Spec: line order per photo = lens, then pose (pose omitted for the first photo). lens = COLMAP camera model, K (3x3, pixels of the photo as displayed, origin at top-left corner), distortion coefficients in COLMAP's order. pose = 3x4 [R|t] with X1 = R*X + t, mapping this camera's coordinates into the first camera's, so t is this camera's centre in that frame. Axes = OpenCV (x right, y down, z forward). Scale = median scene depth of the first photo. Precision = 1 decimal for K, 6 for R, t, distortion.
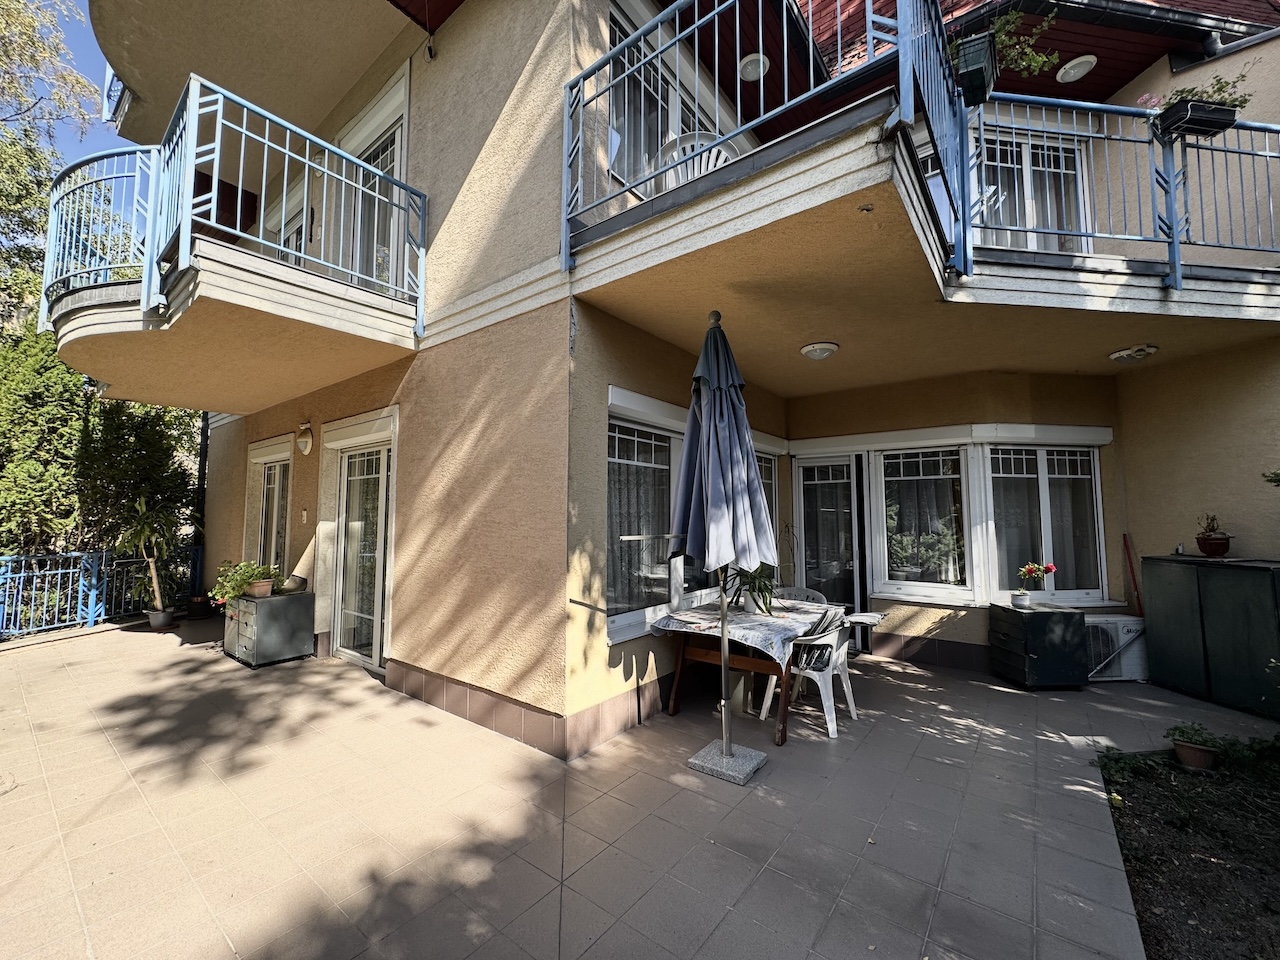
lens RADIAL K [[511.7, 0, 641.2], [0, 511.7, 478.2], [0, 0, 1]] dist [-0.002837, 0.000421]
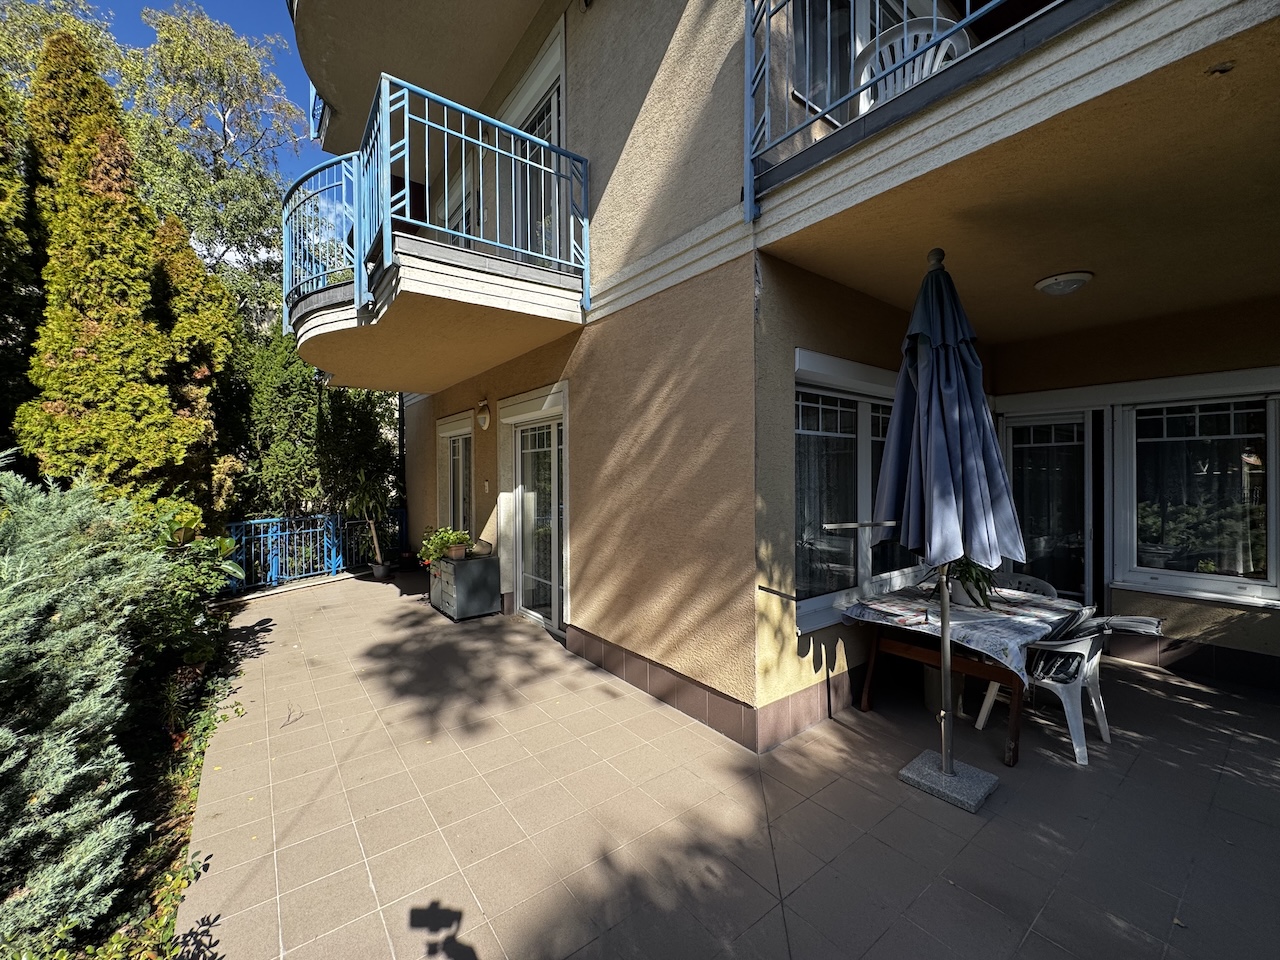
lens RADIAL K [[511.7, 0, 641.8], [0, 511.7, 479.0], [0, 0, 1]] dist [-0.002837, 0.000421]
pose [[0.965709, -0.003319, -0.259607, -0.083896], [0.024820, 0.996519, 0.079587, -0.030179], [0.258439, -0.083301, 0.962429, 0.053403]]
